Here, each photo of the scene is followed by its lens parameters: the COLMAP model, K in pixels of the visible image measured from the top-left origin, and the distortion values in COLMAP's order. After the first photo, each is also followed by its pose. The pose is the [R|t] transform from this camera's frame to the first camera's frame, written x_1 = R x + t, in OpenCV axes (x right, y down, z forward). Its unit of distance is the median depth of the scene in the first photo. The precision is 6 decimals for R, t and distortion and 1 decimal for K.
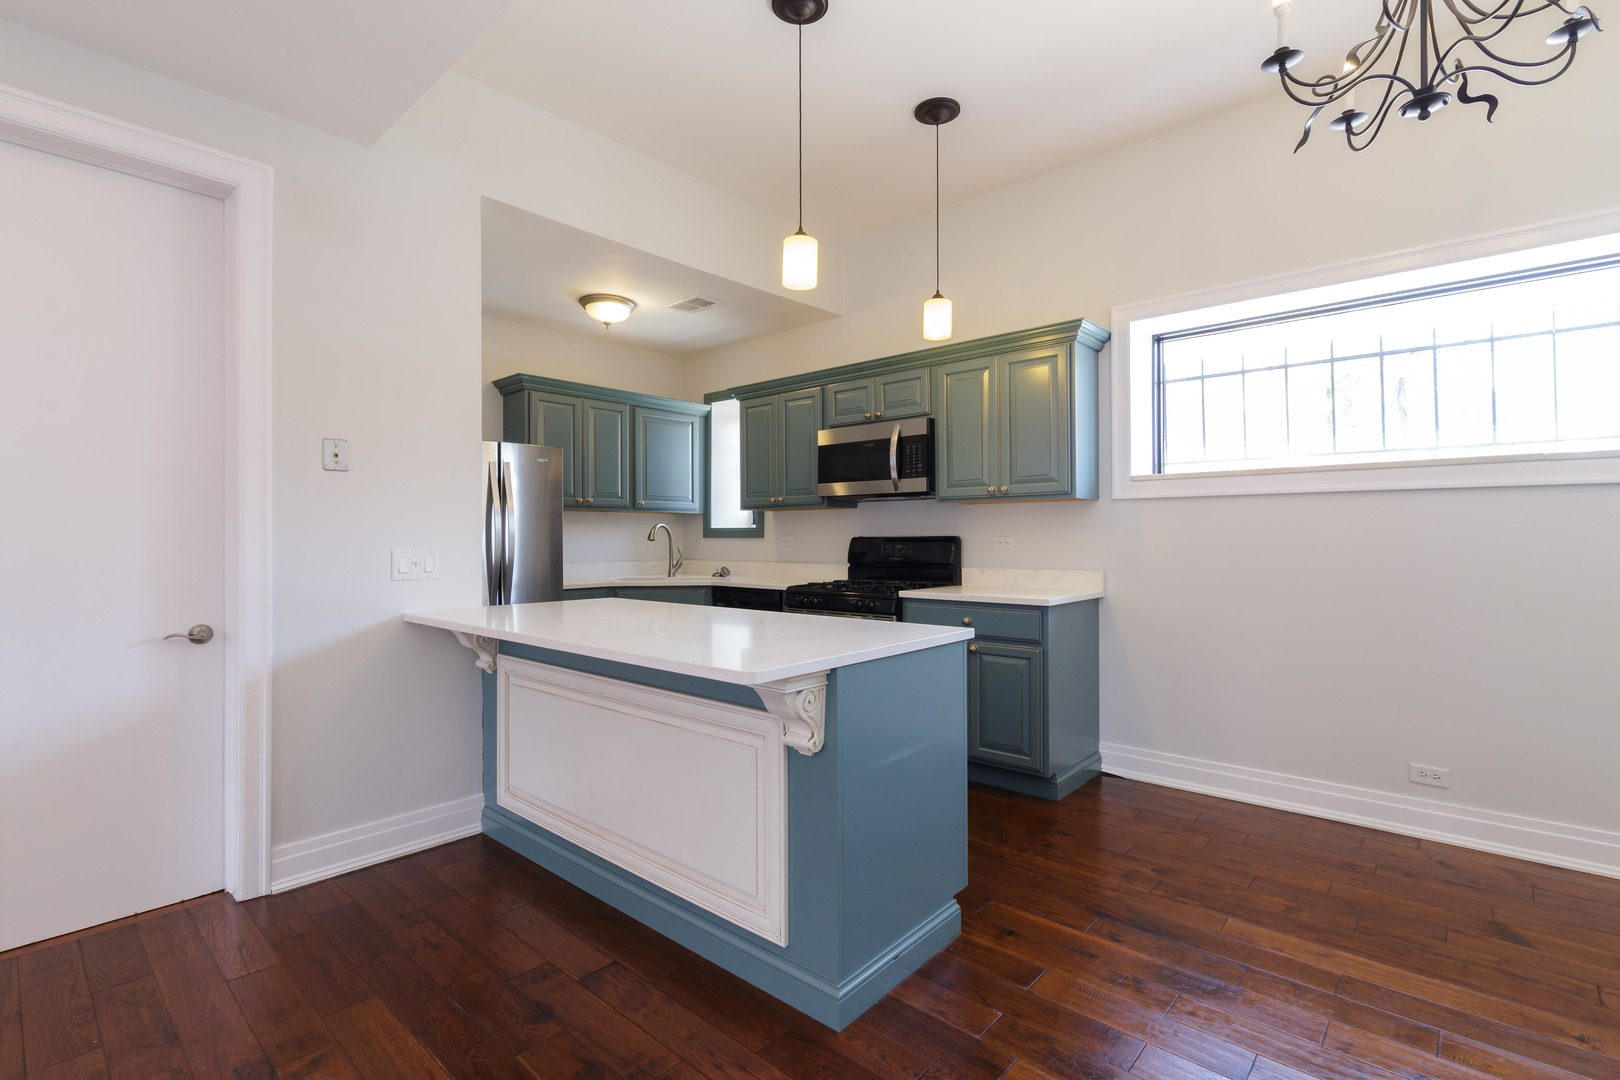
lens RADIAL K [[768.4, 0, 810.0], [0, 768.4, 540.0], [0, 0, 1]] dist [0.001408, -0.000068]
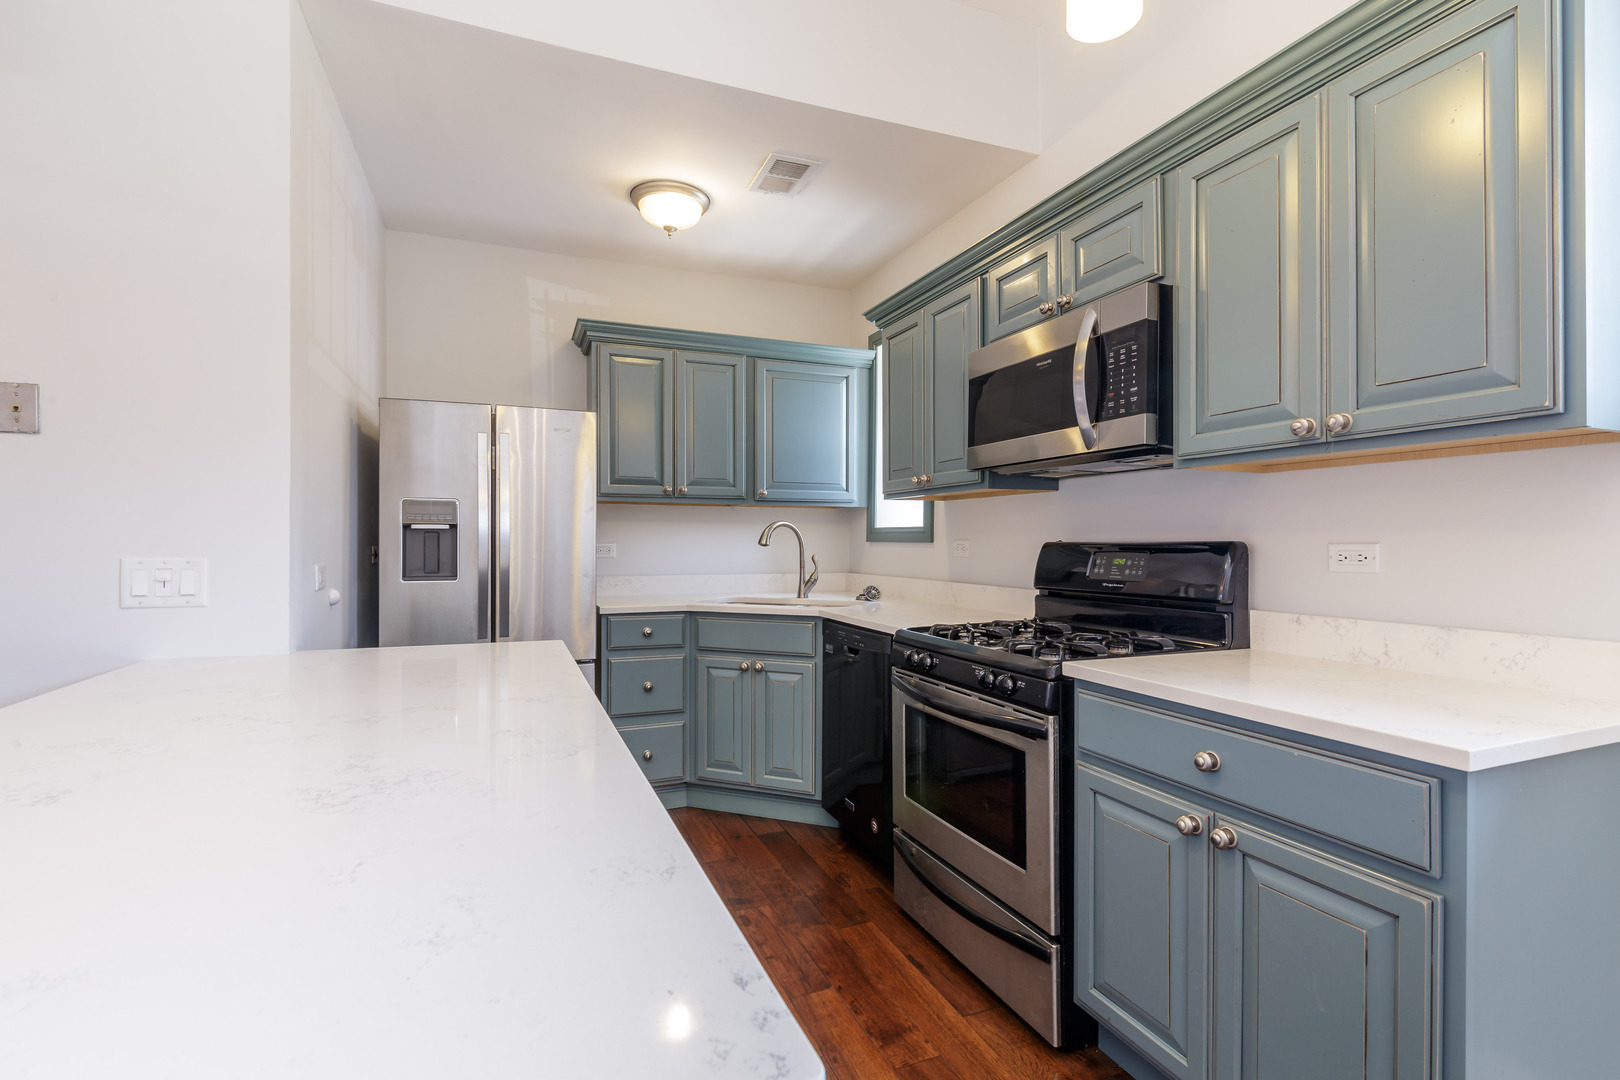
lens RADIAL K [[768.4, 0, 810.0], [0, 768.4, 540.0], [0, 0, 1]] dist [0.001408, -0.000068]
pose [[0.898467, 0.004602, -0.439017, 0.168555], [-0.006500, 0.999975, -0.002819, -0.003207], [0.438993, 0.005386, 0.898474, 0.488759]]
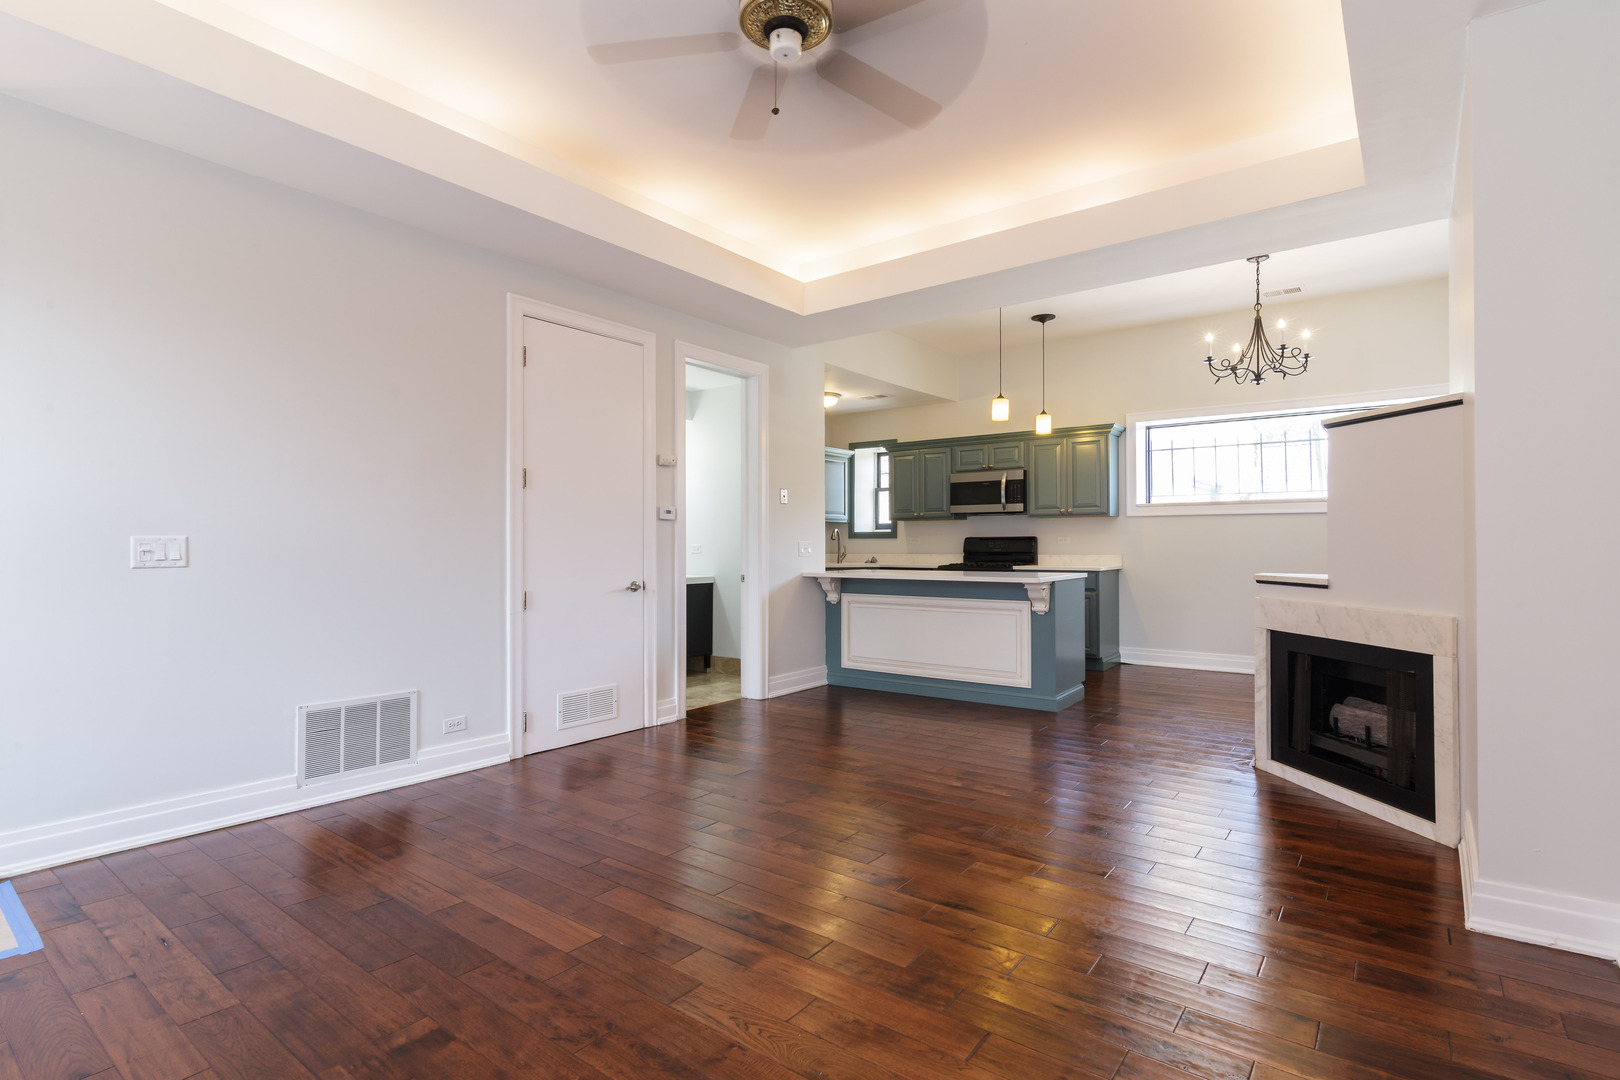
lens RADIAL K [[837.6, 0, 807.1], [0, 837.6, 549.7], [0, 0, 1]] dist [0.000391, 0.000099]
pose [[0.995839, 0.000679, 0.091127, -0.513175], [-0.000666, 1.000000, -0.000167, 0.026279], [-0.091127, 0.000106, 0.995839, -0.868655]]
